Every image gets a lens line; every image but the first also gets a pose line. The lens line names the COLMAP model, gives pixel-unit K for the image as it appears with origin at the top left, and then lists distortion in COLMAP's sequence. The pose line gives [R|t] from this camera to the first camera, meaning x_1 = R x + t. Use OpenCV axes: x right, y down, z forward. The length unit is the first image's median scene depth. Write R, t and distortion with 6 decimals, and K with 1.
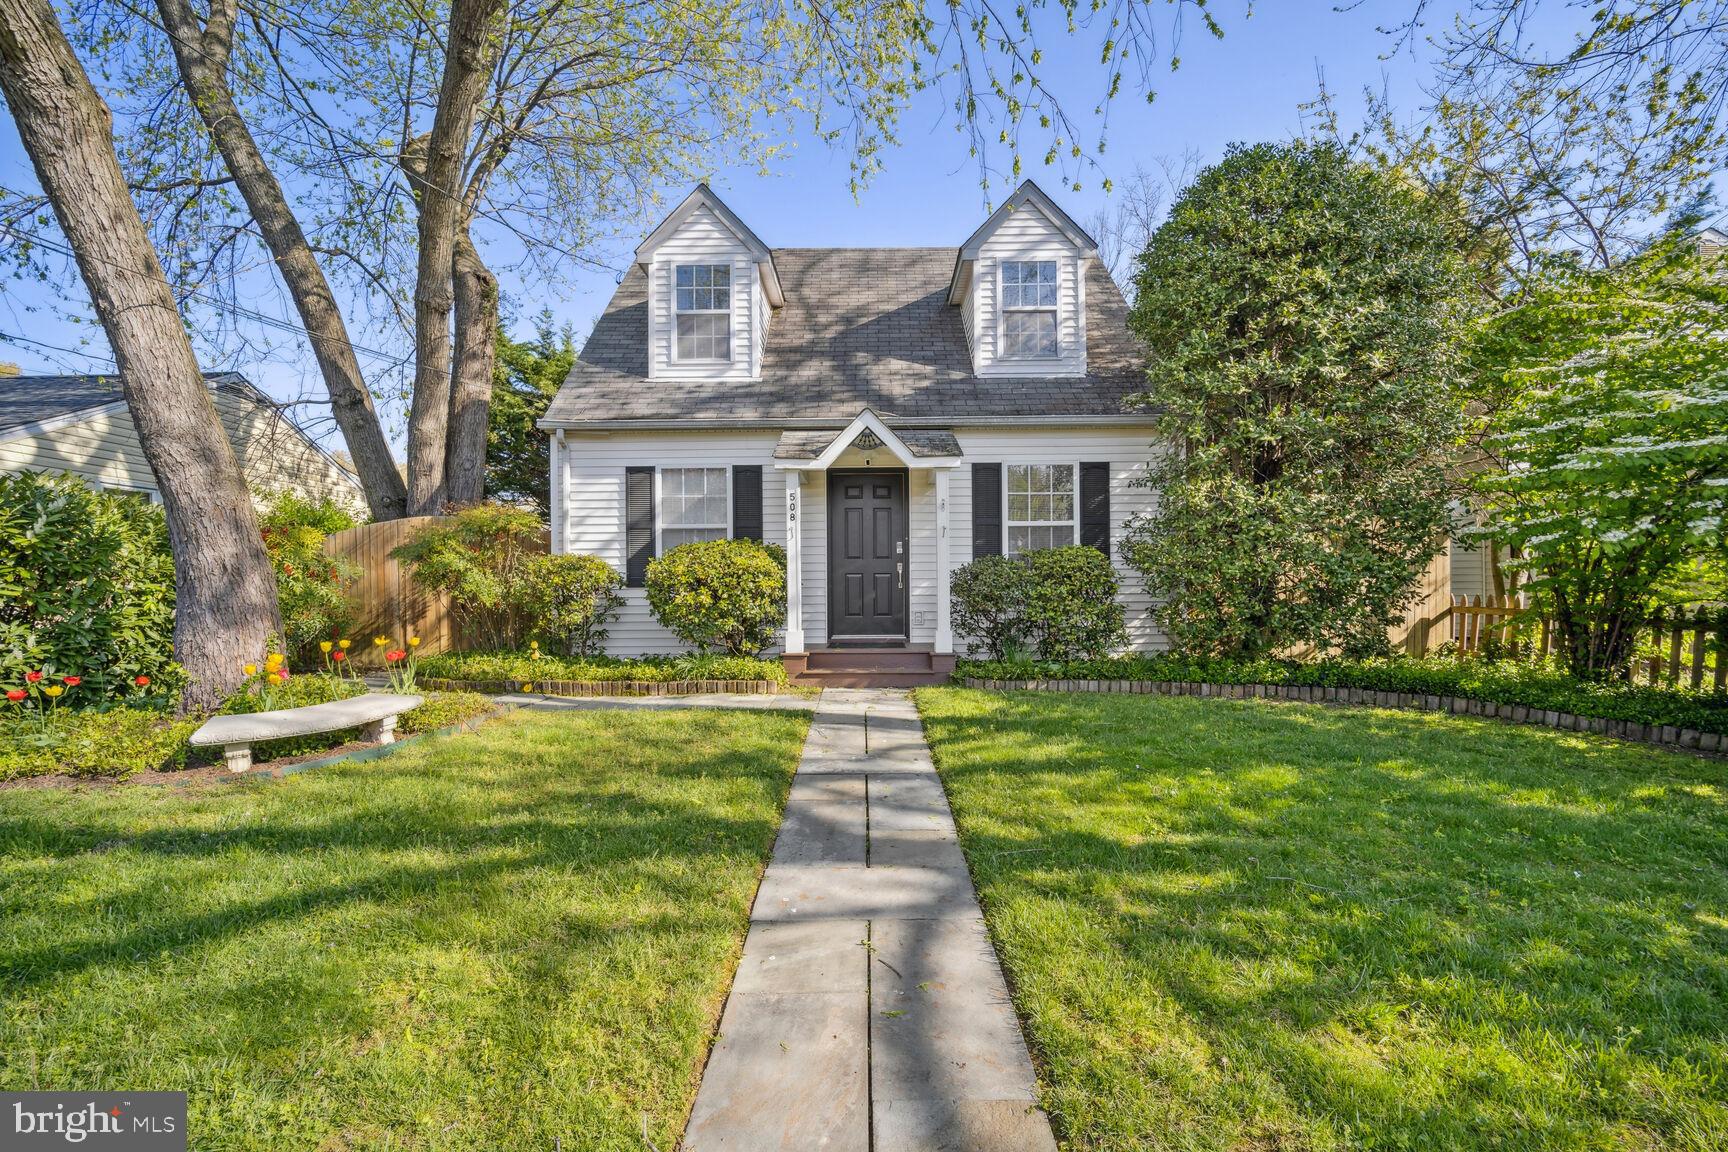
lens RADIAL K [[708.1, 0, 862.7], [0, 708.1, 585.7], [0, 0, 1]] dist [-0.019522, -0.000364]
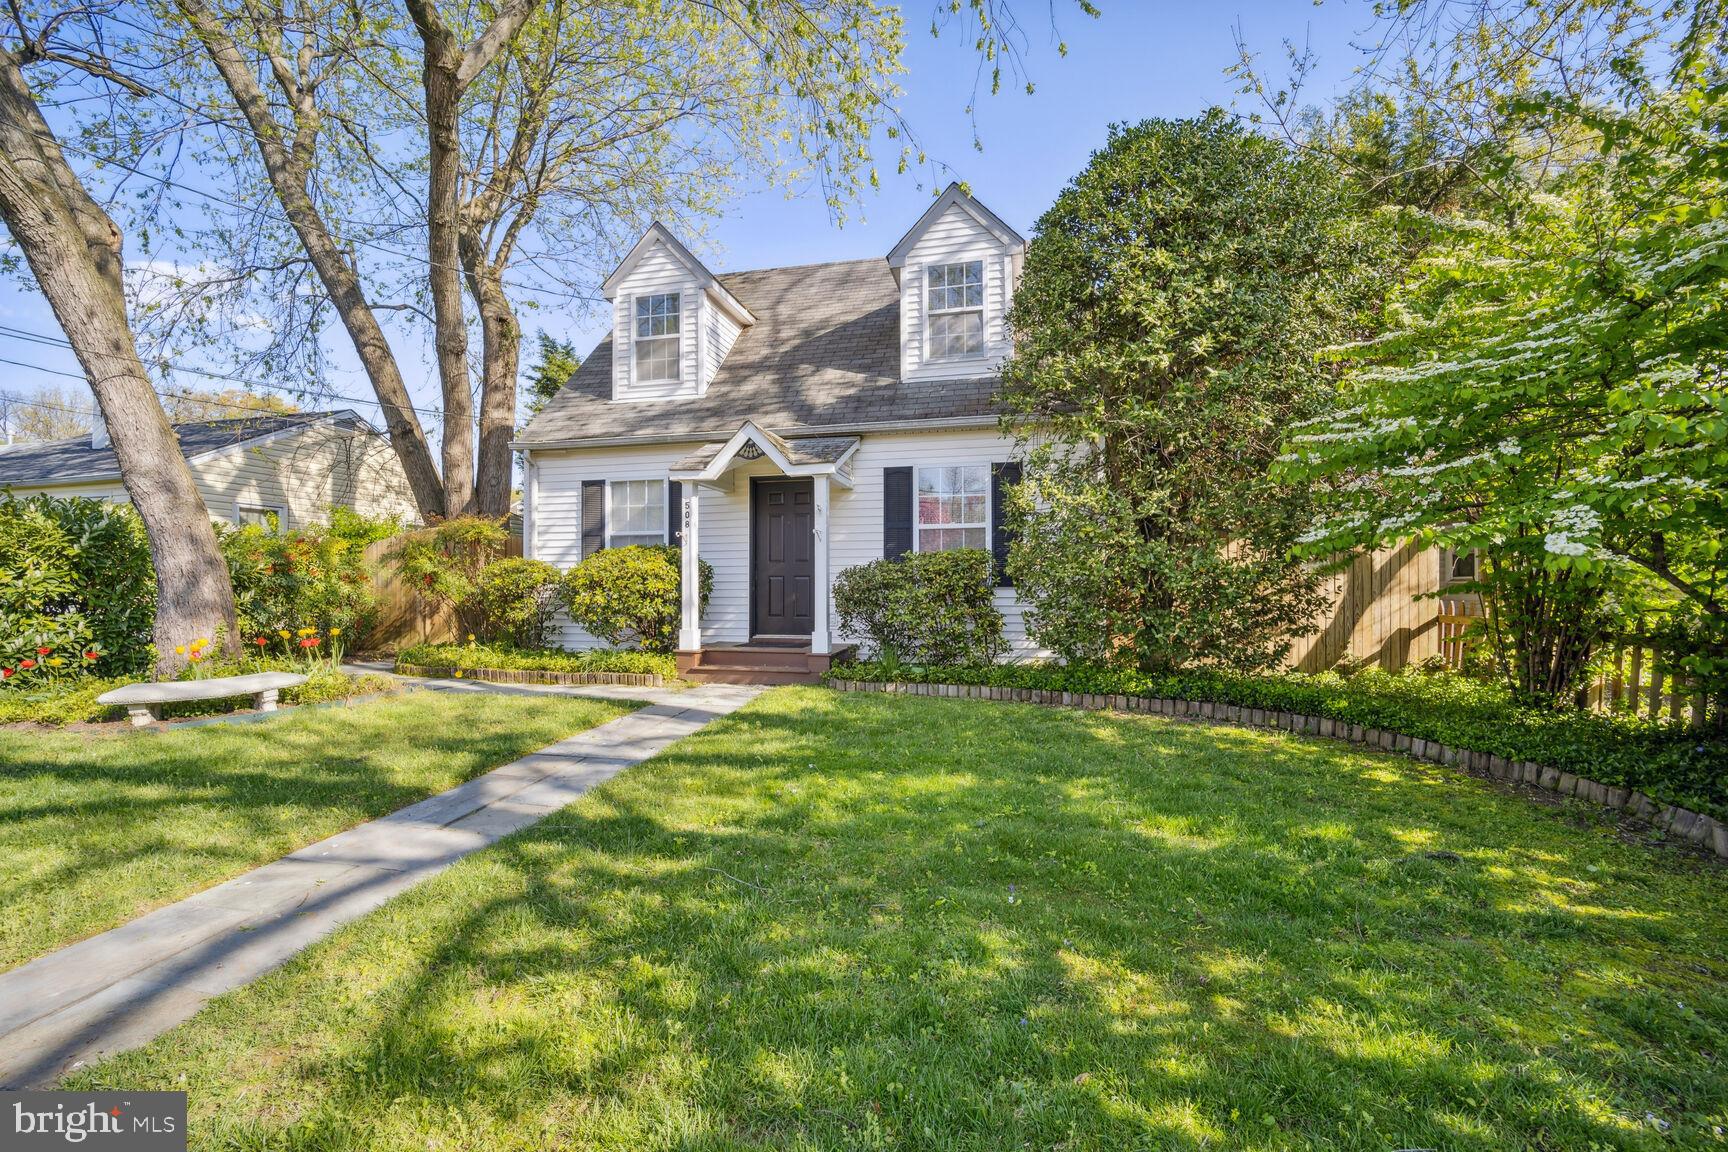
lens RADIAL K [[708.1, 0, 862.8], [0, 708.1, 576.6], [0, 0, 1]] dist [-0.019522, -0.000364]
pose [[0.976158, 0.001416, -0.217055, 0.392568], [-0.004638, 0.999887, -0.014333, -0.002552], [0.217010, 0.014998, 0.976054, 0.004556]]
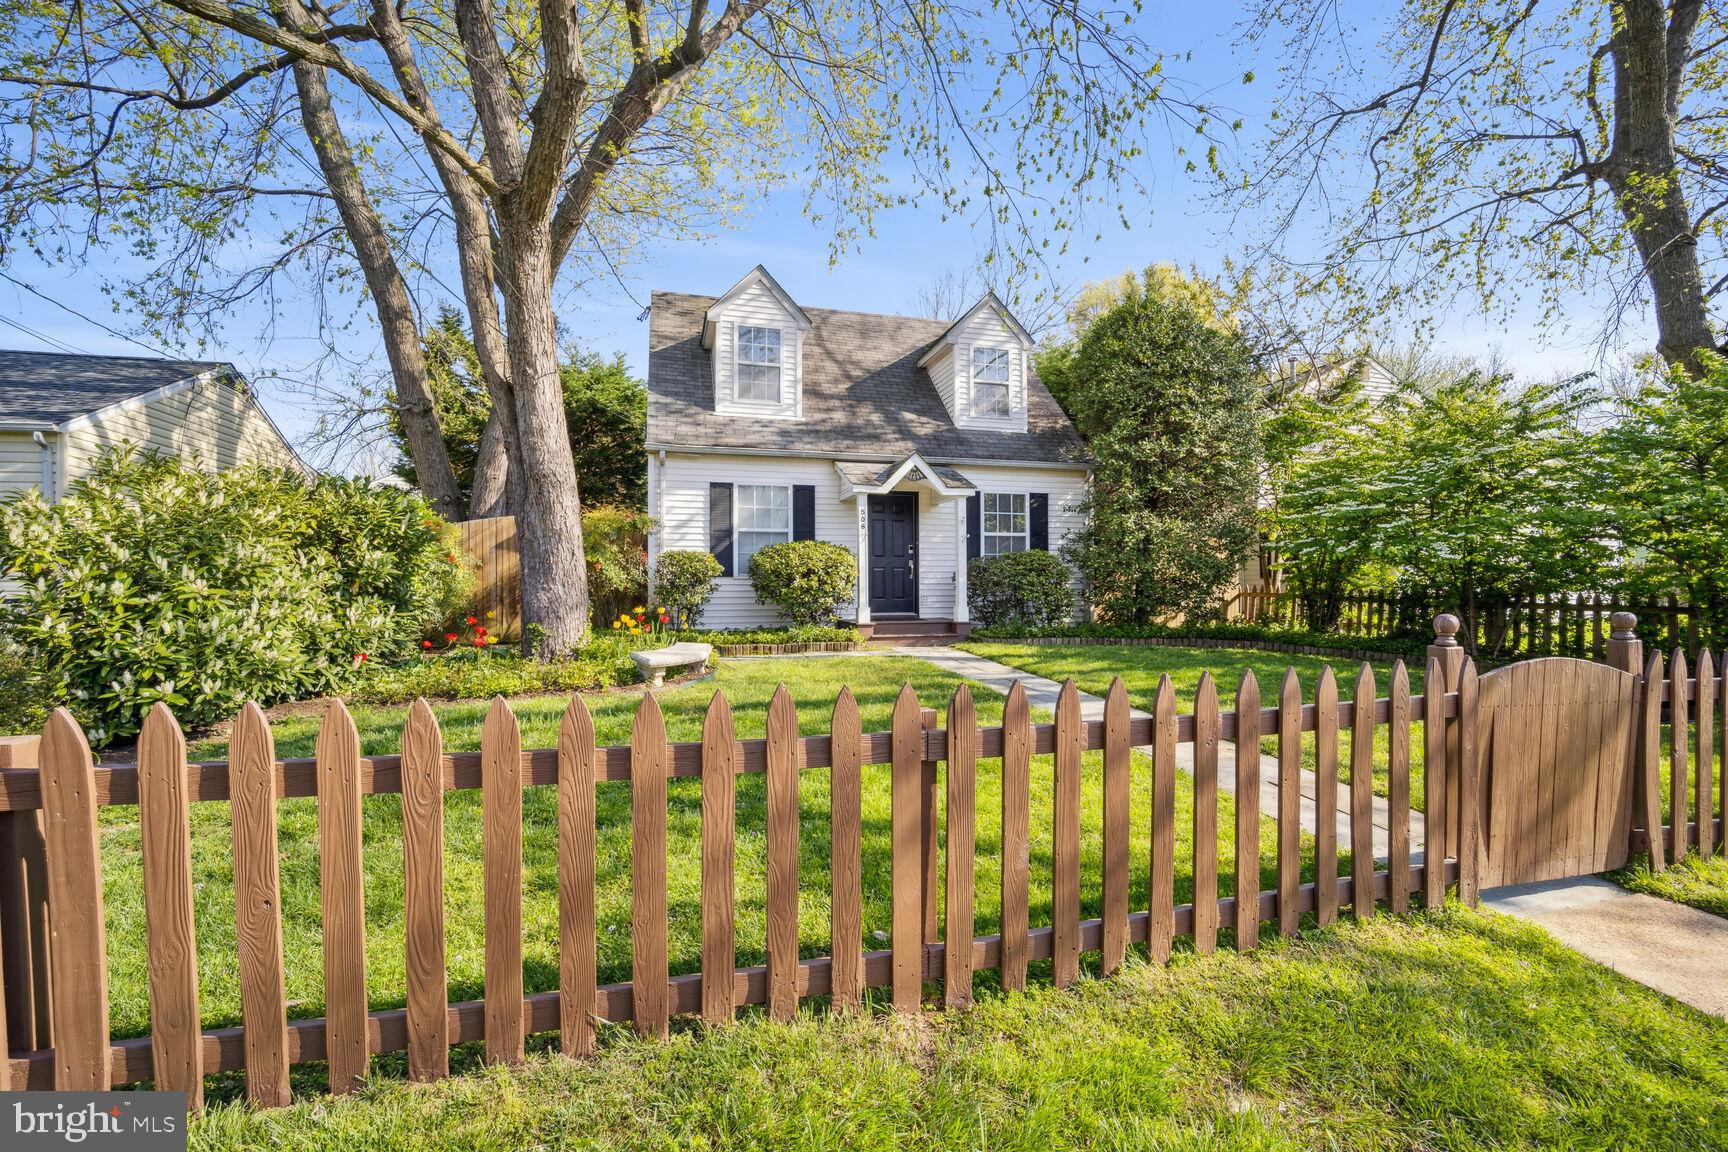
lens RADIAL K [[708.1, 0, 857.3], [0, 708.1, 575.9], [0, 0, 1]] dist [-0.019522, -0.000364]
pose [[0.963099, 0.007834, 0.269035, -0.481493], [-0.003559, 0.999860, -0.016371, 0.024206], [-0.269125, 0.014810, 0.962991, -0.344964]]
